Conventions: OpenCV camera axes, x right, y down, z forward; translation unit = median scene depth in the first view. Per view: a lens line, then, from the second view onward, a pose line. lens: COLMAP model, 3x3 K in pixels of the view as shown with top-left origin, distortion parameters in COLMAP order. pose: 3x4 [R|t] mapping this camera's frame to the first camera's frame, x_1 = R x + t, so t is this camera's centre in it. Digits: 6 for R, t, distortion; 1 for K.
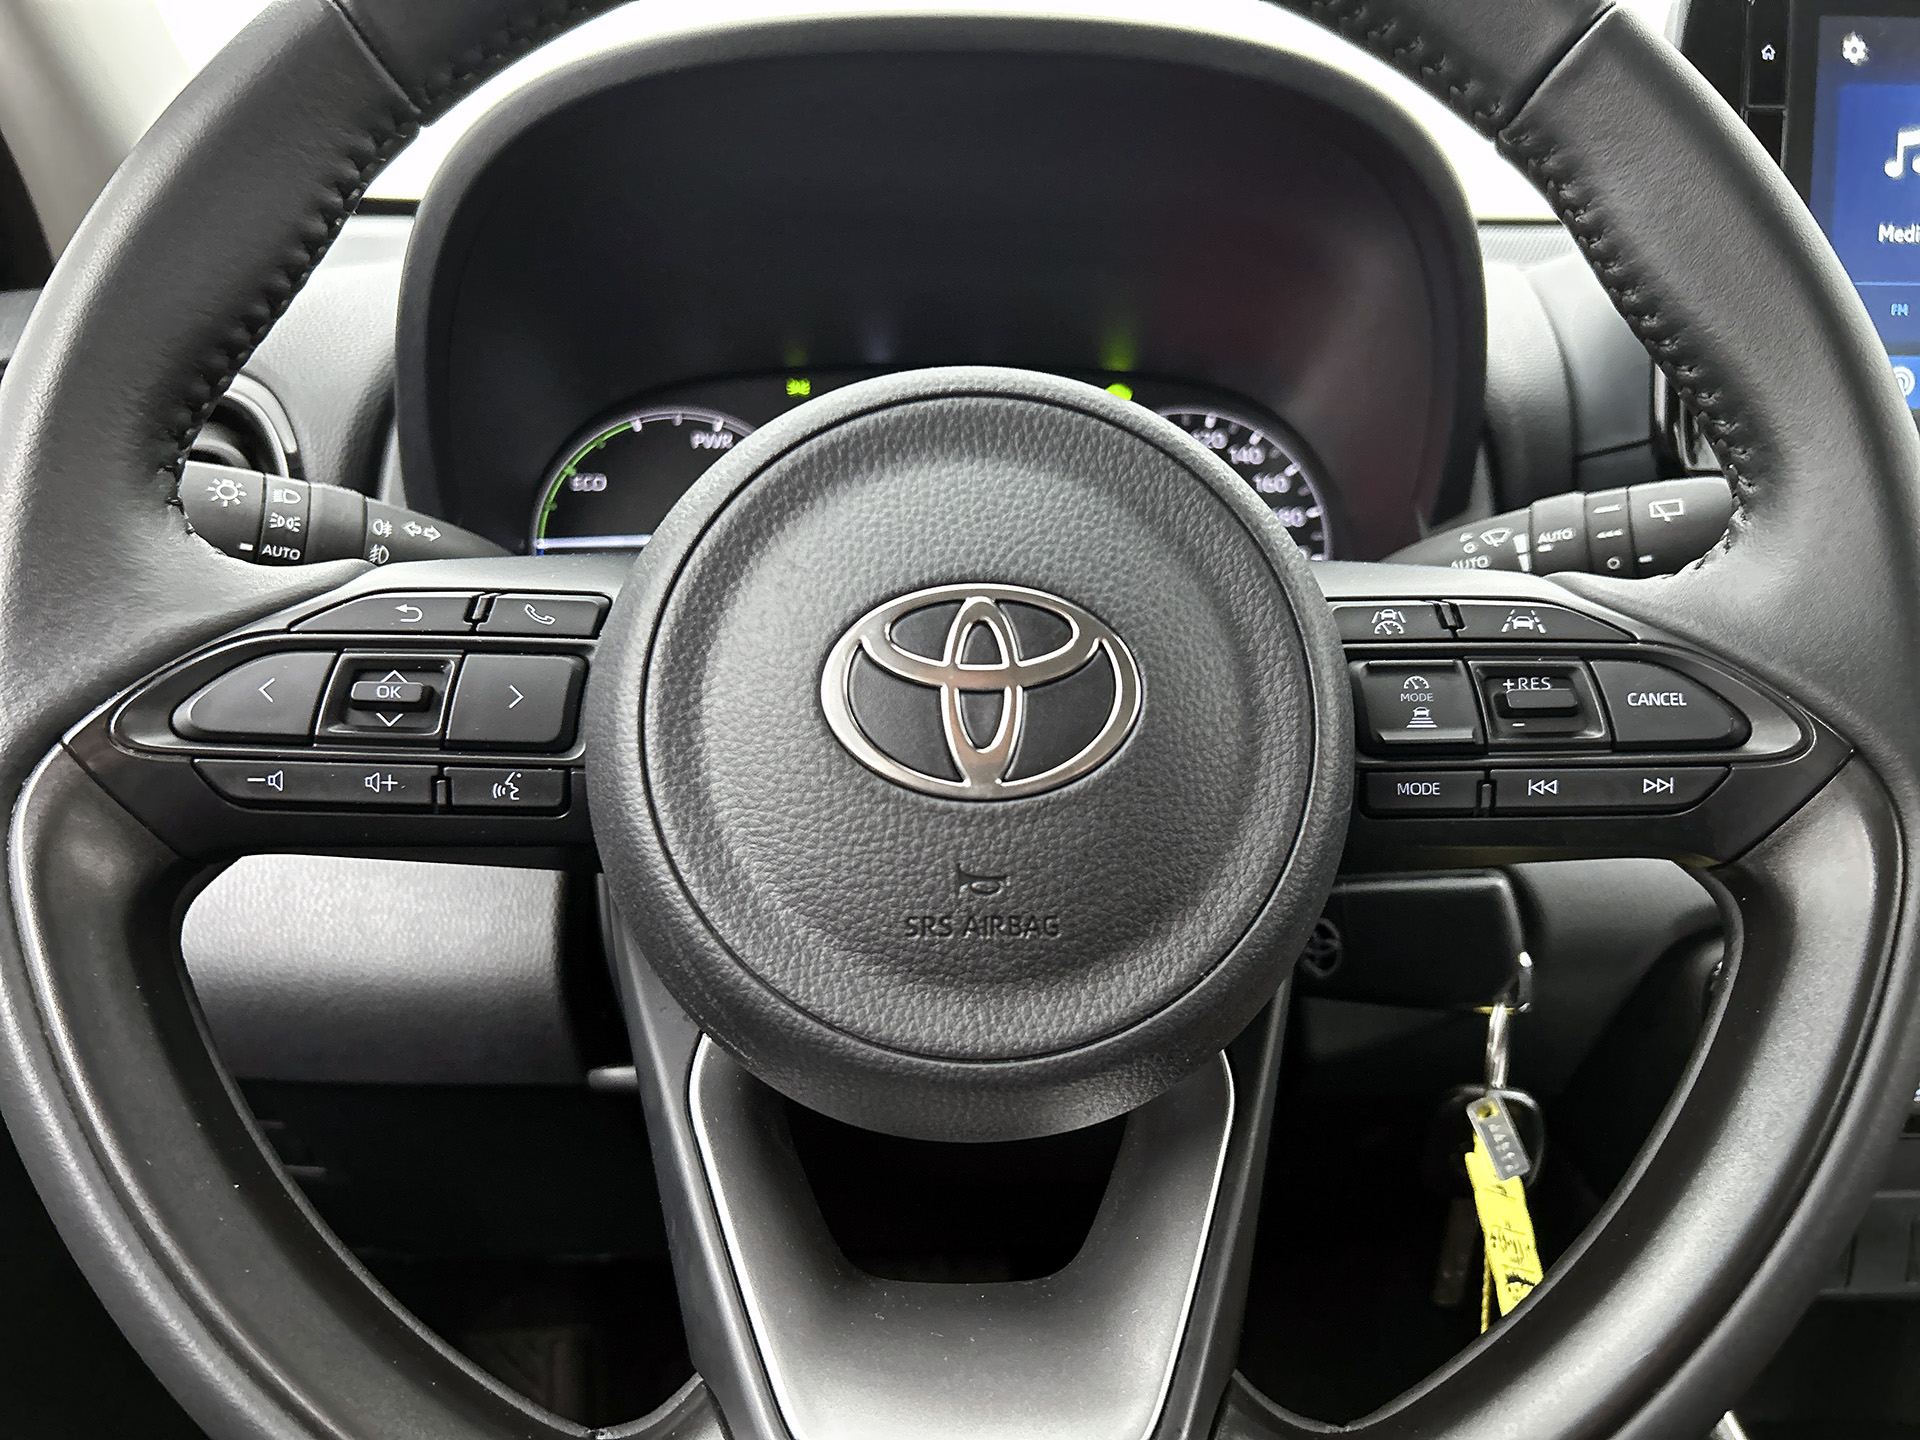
lens RADIAL K [[1453.5, 0, 955.1], [0, 1453.5, 729.5], [0, 0, 1]] dist [0.004519, 0.005256]
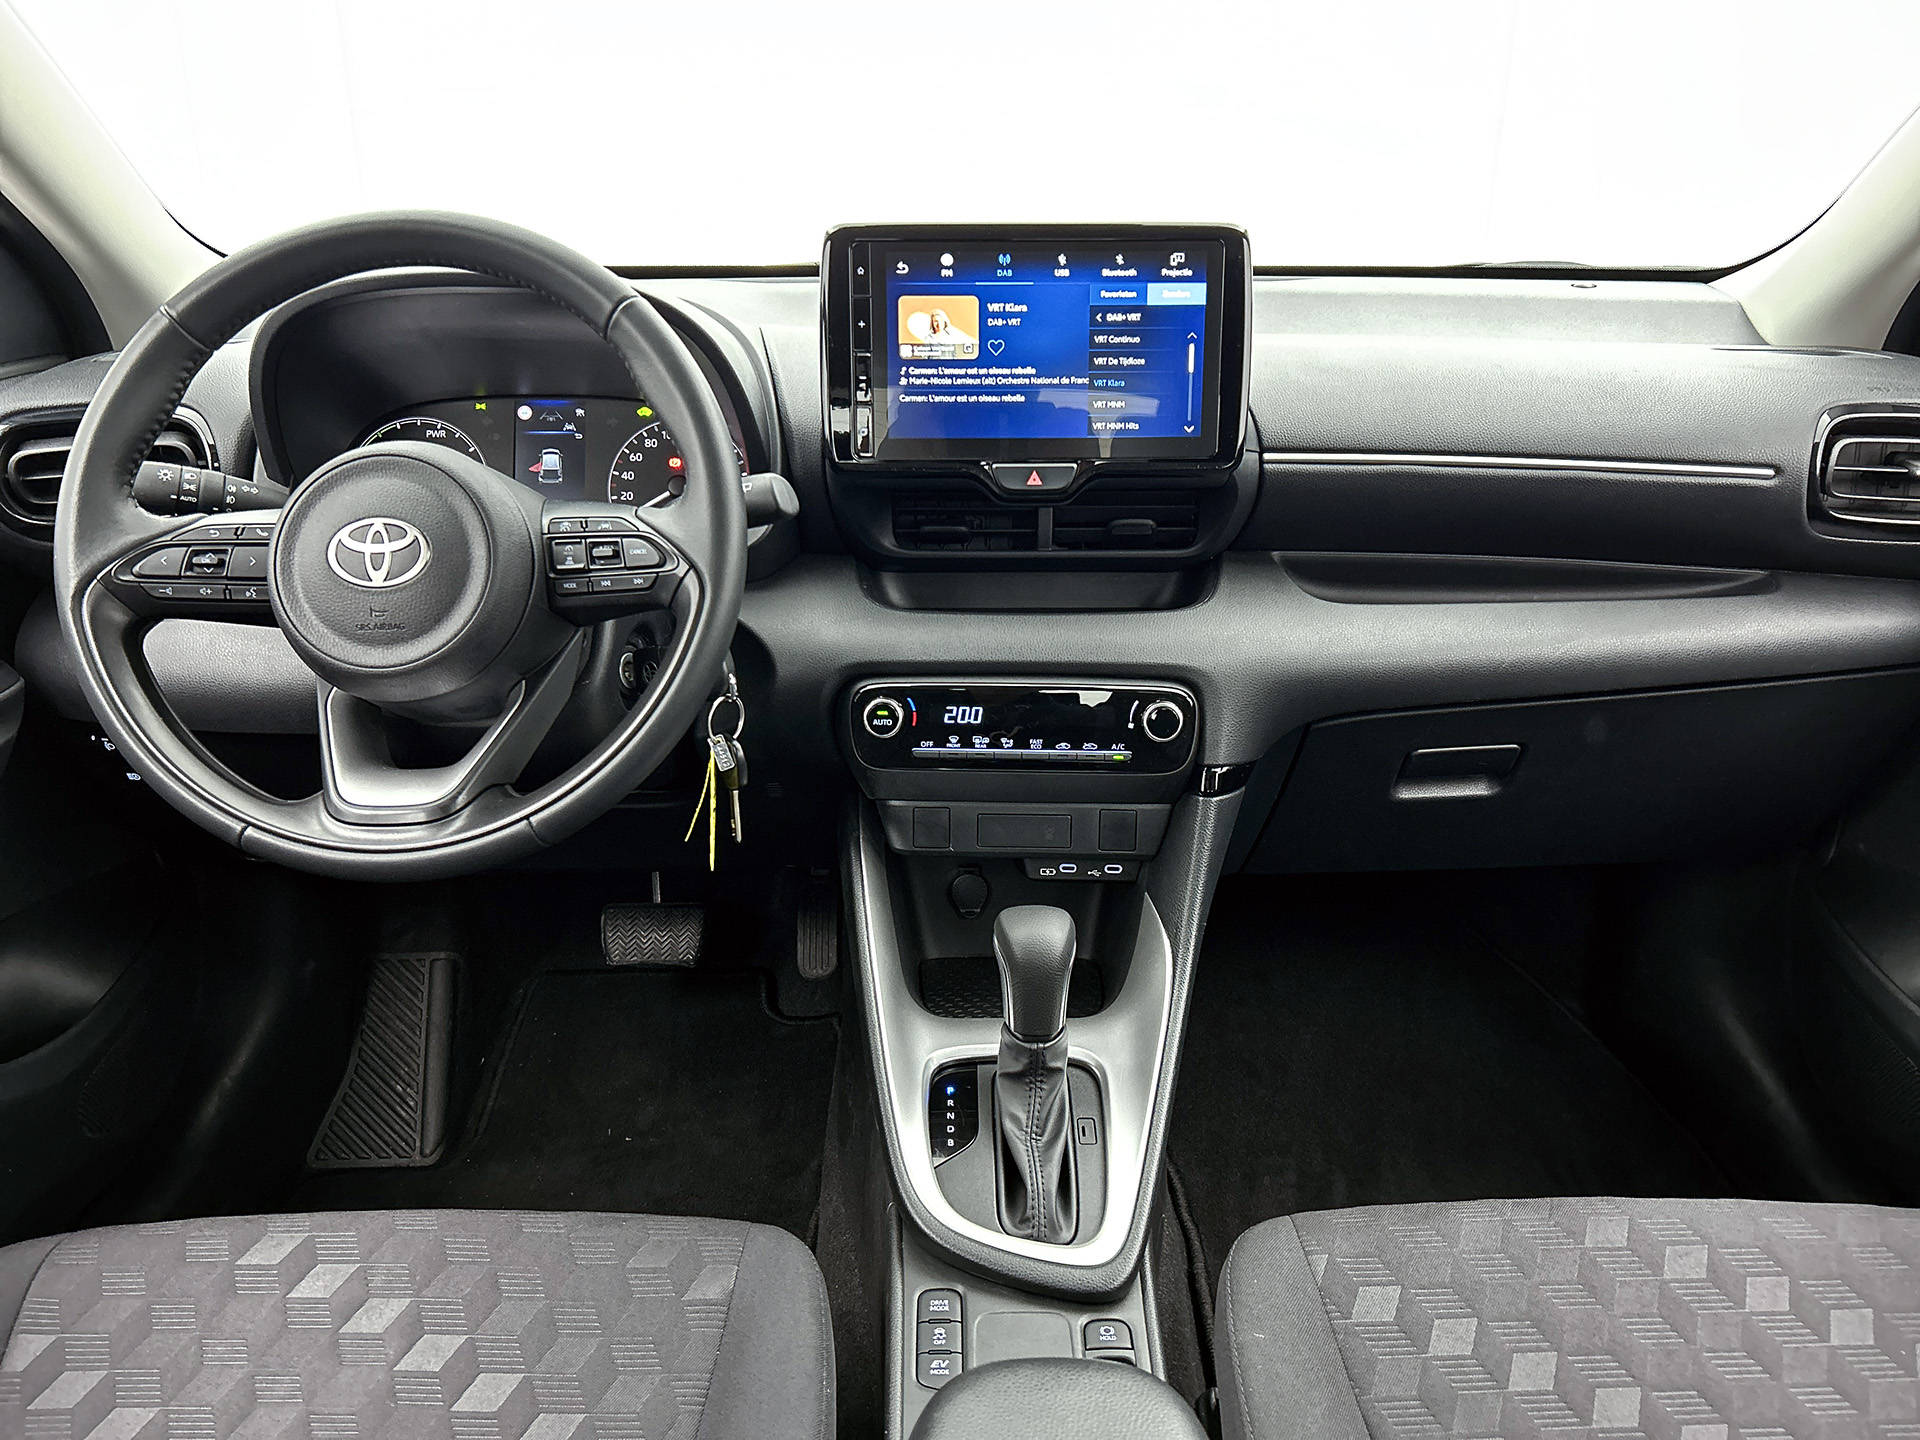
lens RADIAL K [[1453.5, 0, 977.4], [0, 1453.5, 714.1], [0, 0, 1]] dist [0.004519, 0.005256]
pose [[0.999479, -0.024160, -0.021401, 1.181126], [0.025640, 0.997087, 0.071830, 0.108732], [0.019604, -0.072341, 0.997187, -1.857967]]
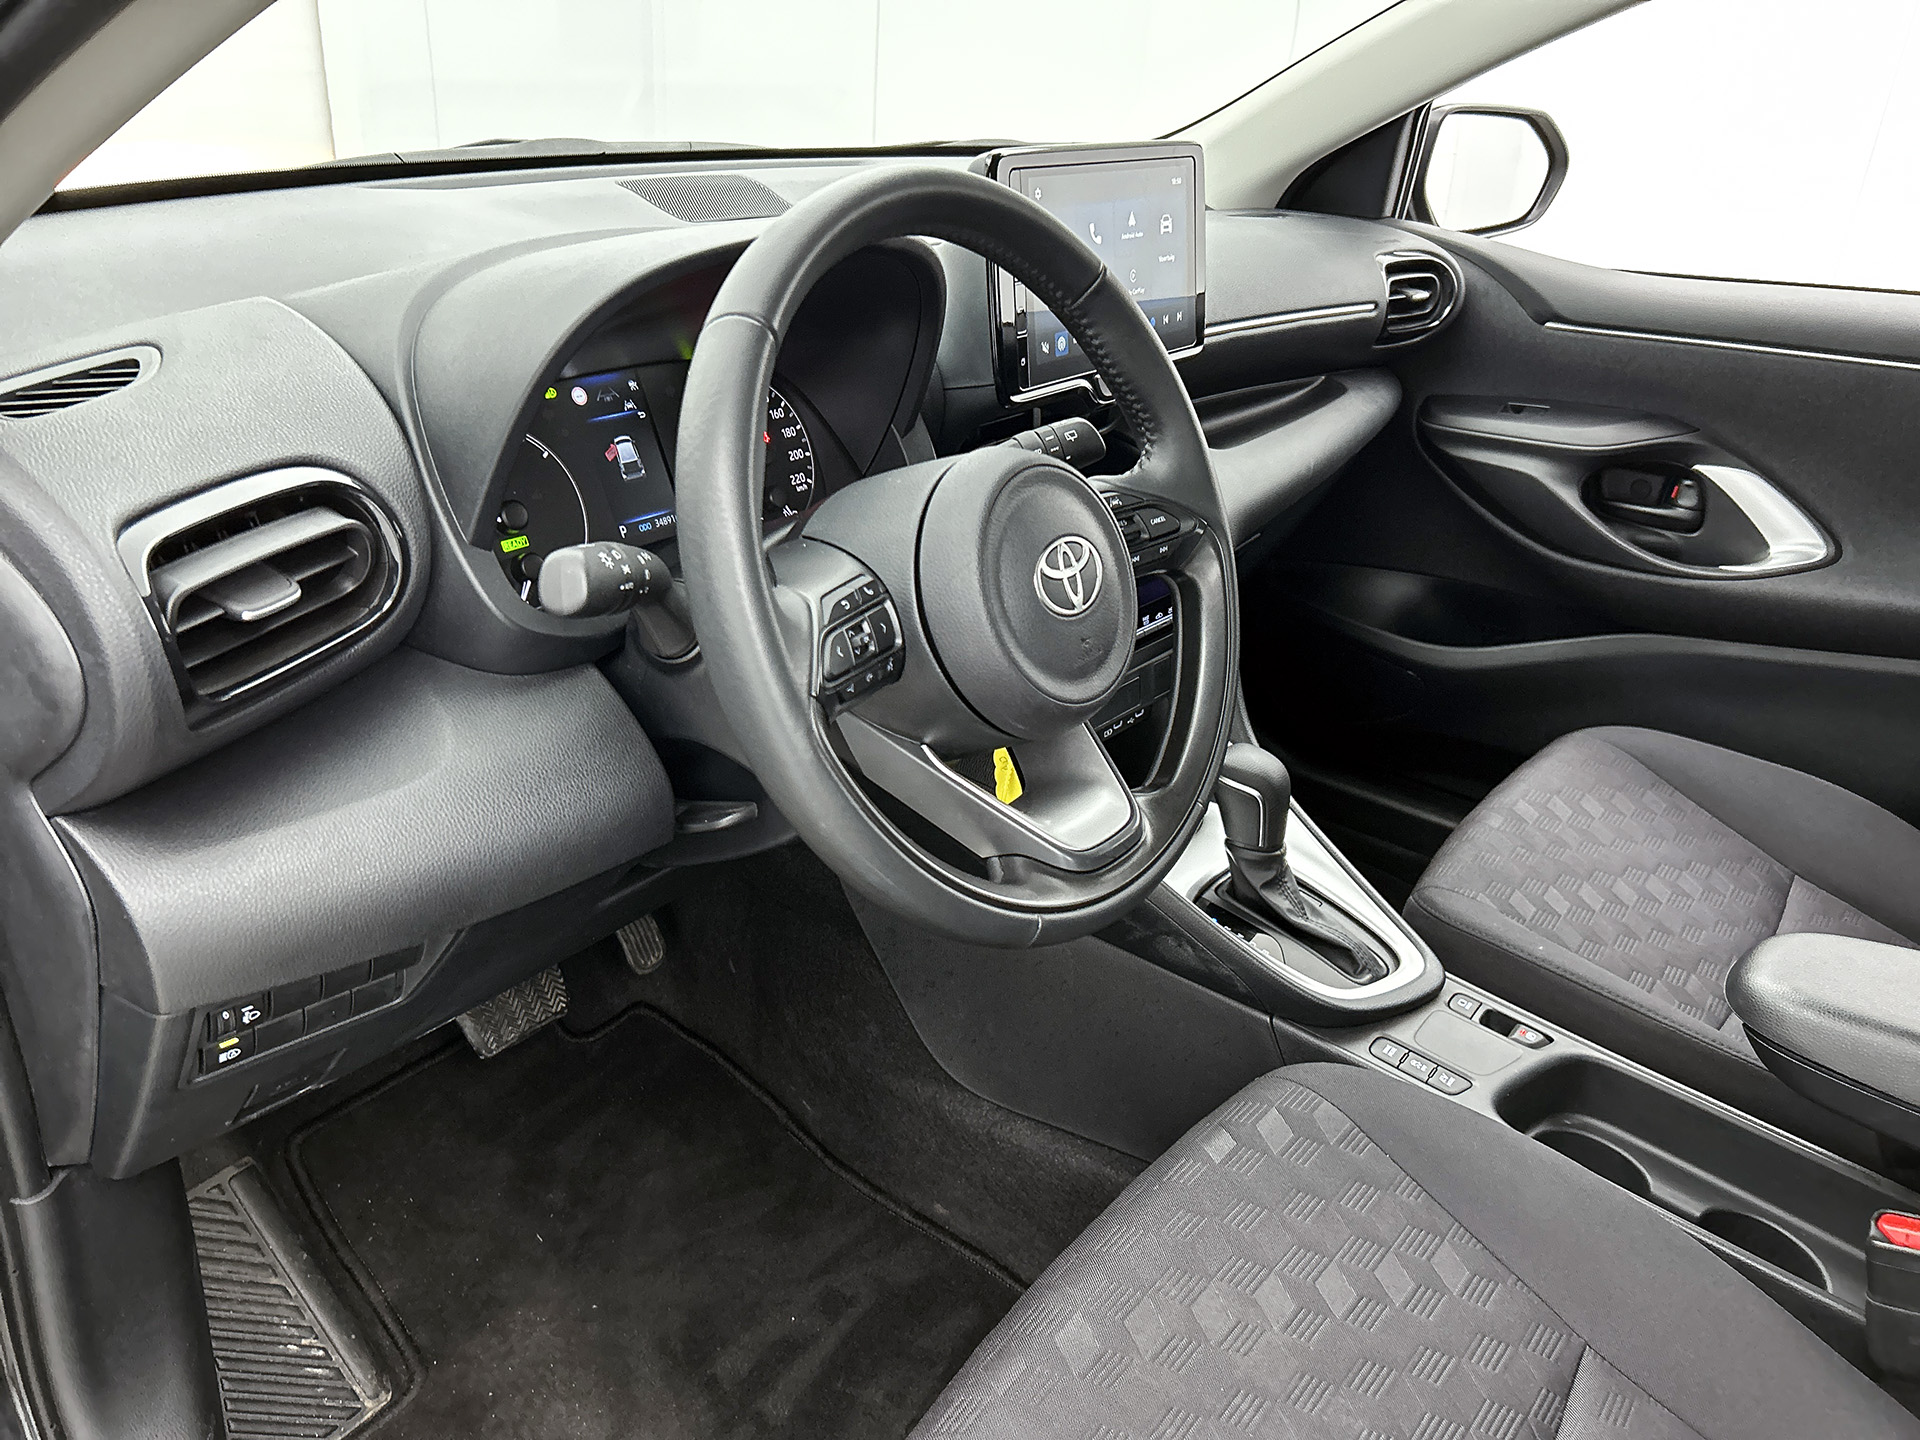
lens RADIAL K [[1453.5, 0, 968.6], [0, 1453.5, 719.8], [0, 0, 1]] dist [0.004519, 0.005256]
pose [[0.612449, -0.338864, 0.714197, -1.954711], [0.177934, 0.939373, 0.293118, -0.549624], [-0.770225, -0.052440, 0.635613, -0.544764]]
